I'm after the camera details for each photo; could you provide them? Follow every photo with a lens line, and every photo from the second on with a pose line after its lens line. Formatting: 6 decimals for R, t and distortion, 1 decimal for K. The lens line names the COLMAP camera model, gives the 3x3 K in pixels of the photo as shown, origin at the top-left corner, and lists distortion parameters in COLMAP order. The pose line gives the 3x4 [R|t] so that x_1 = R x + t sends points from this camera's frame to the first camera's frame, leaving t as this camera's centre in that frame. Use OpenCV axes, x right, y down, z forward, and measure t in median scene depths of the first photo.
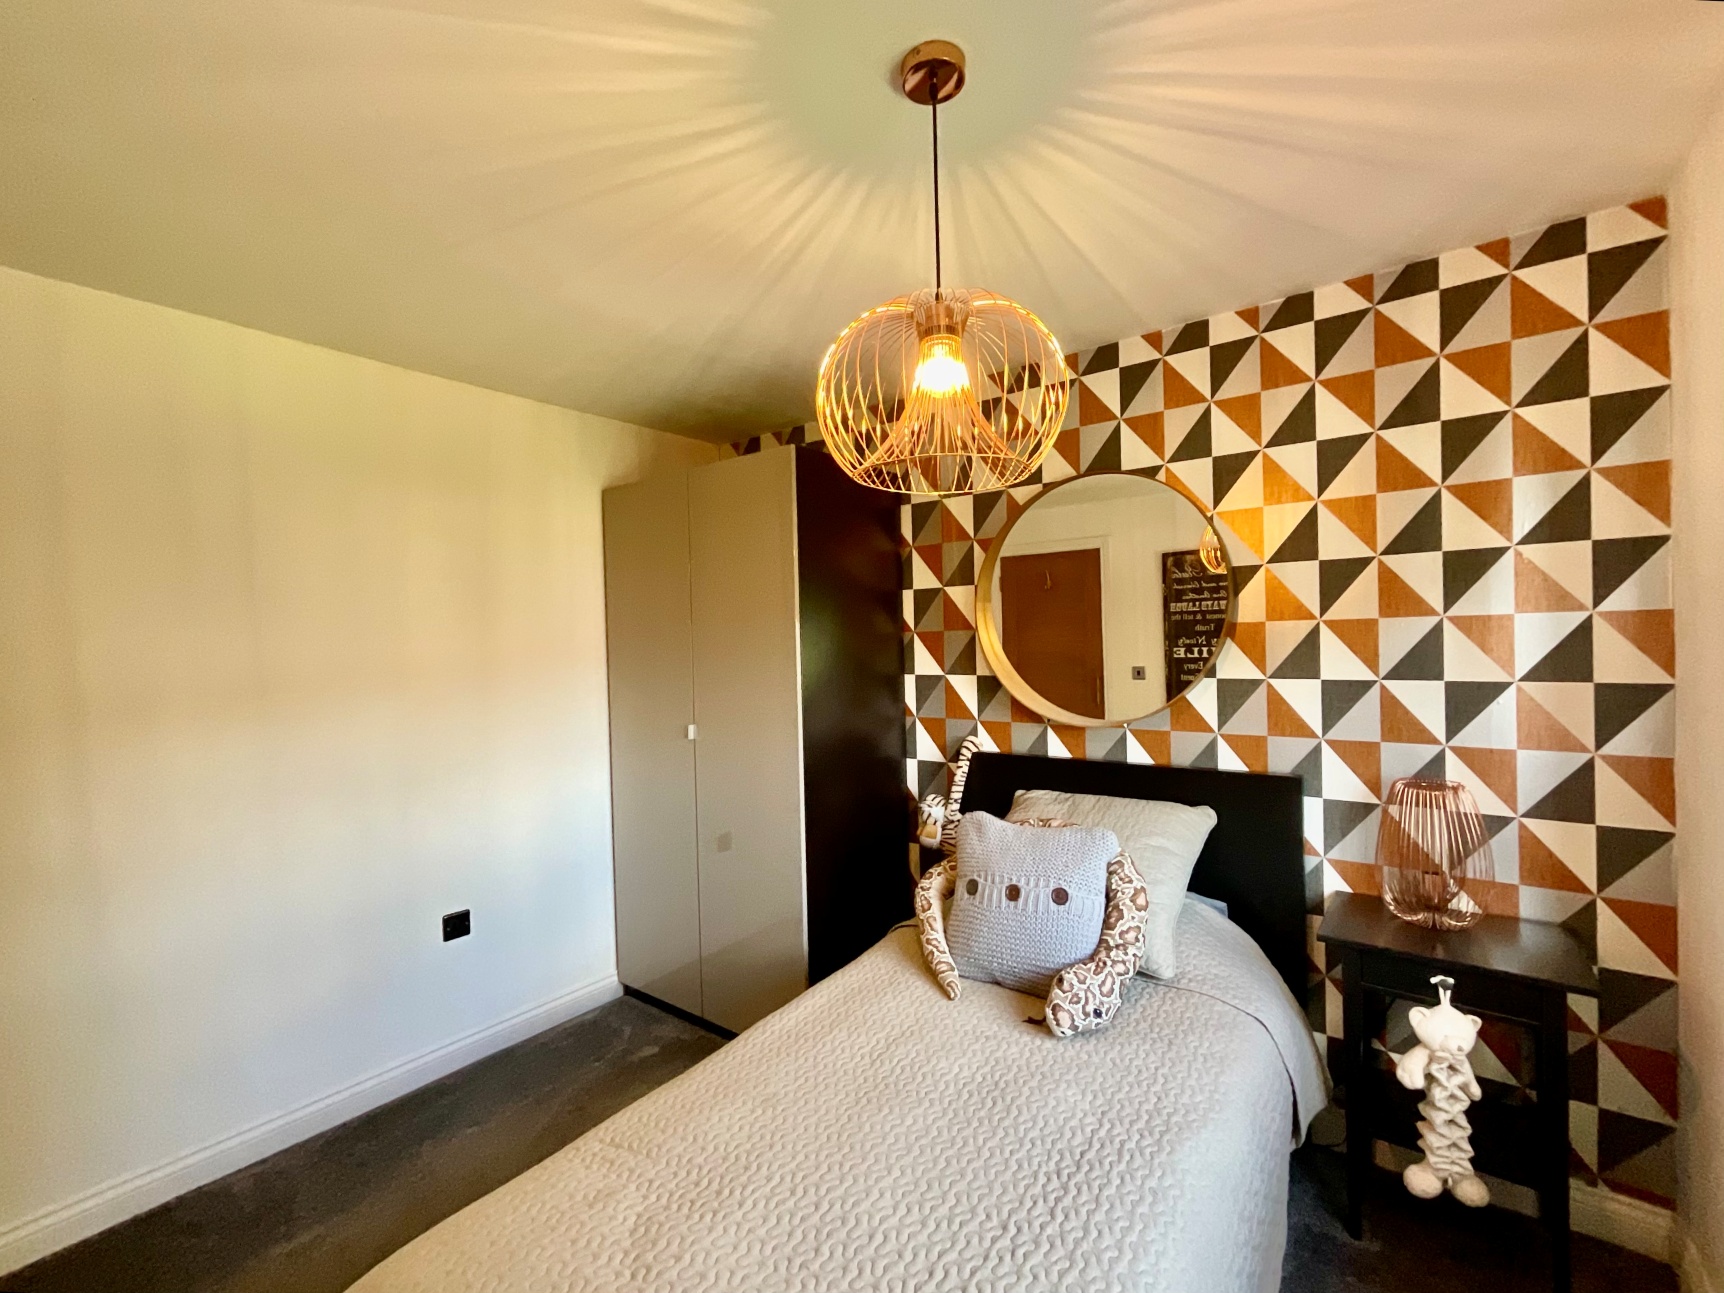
lens RADIAL K [[745.8, 0, 862.2], [0, 745.8, 643.8], [0, 0, 1]] dist [0.001300, -0.000547]
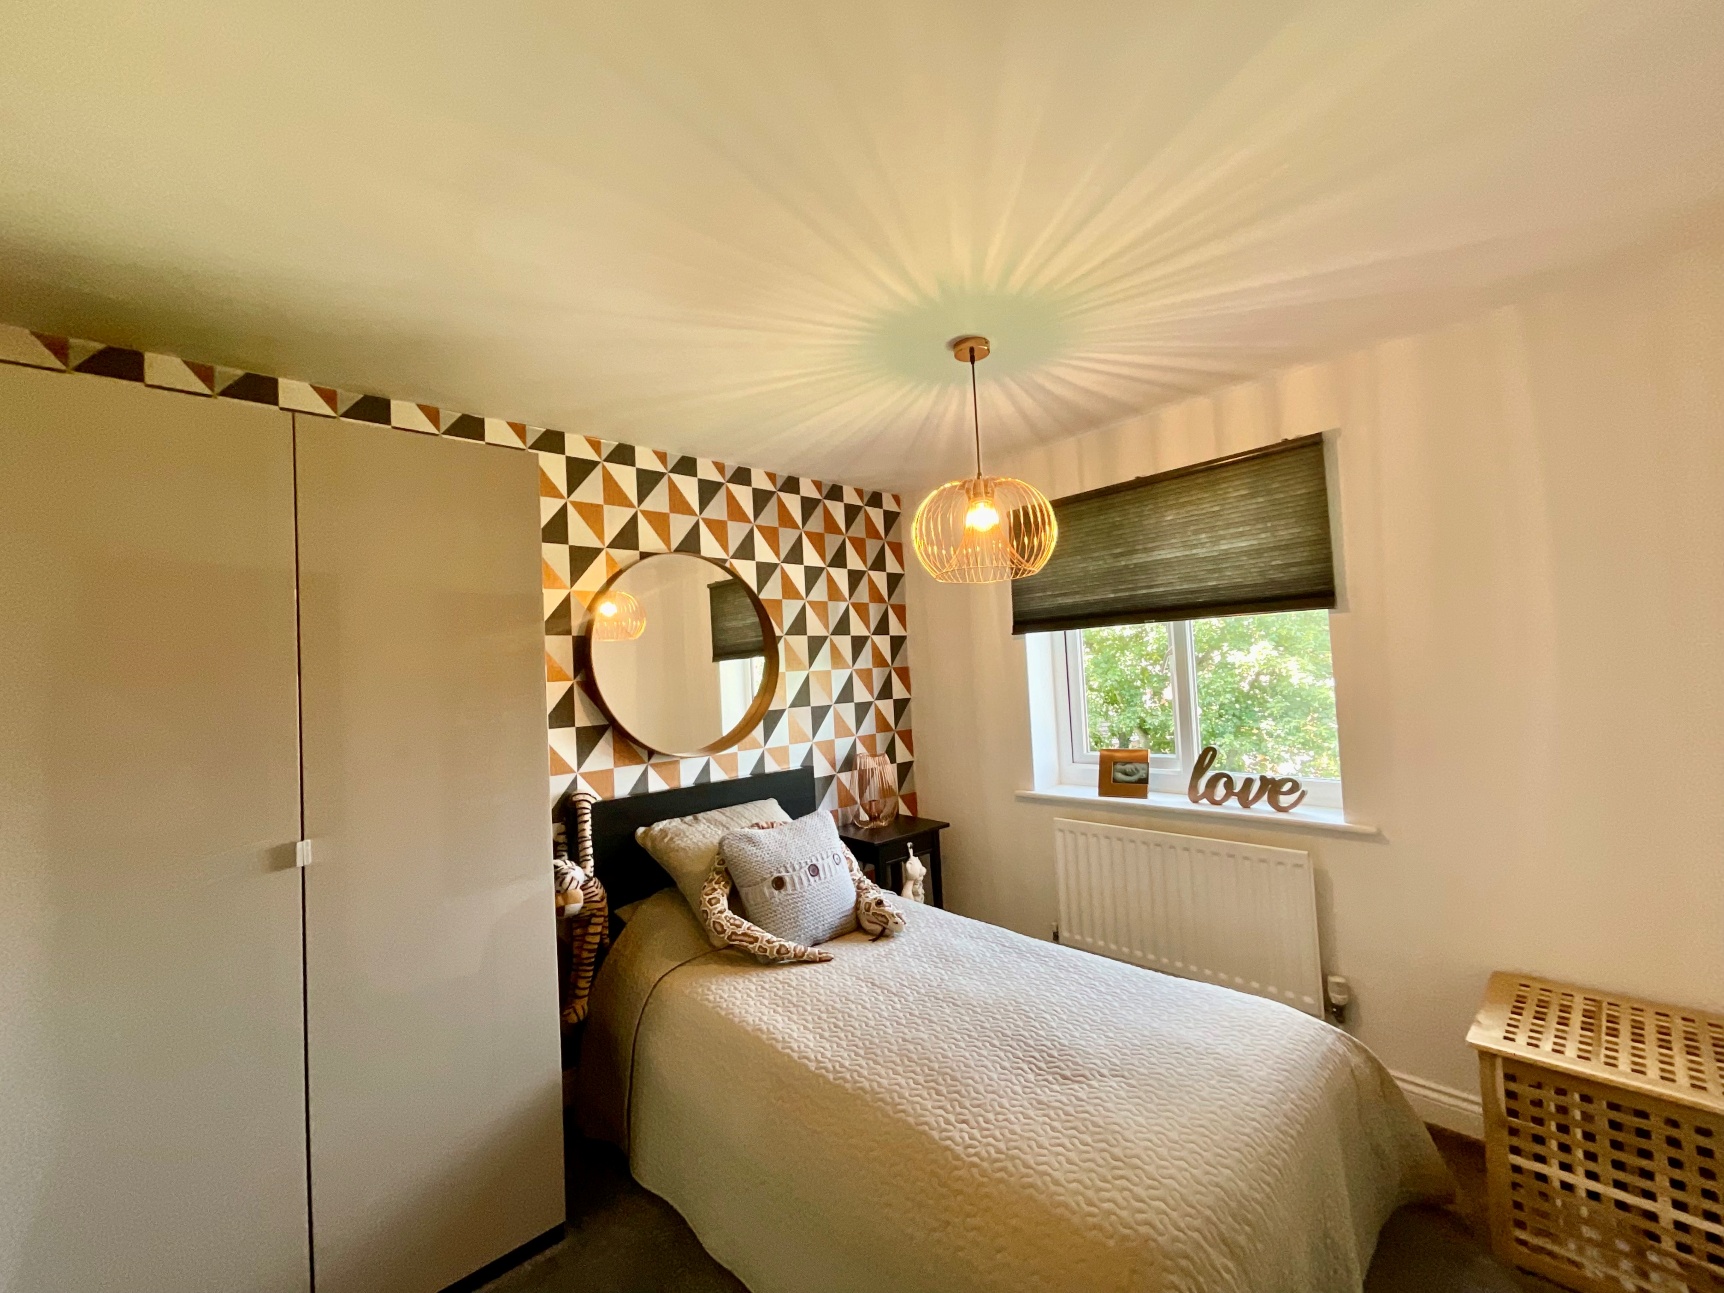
lens RADIAL K [[684.9, 0, 841.2], [0, 684.9, 659.1], [0, 0, 1]] dist [-0.033932, -0.000011]
pose [[0.182812, 0.042688, 0.982221, -0.792804], [0.056375, 0.996958, -0.053821, 0.024540], [-0.981530, 0.065211, 0.179849, 0.580429]]
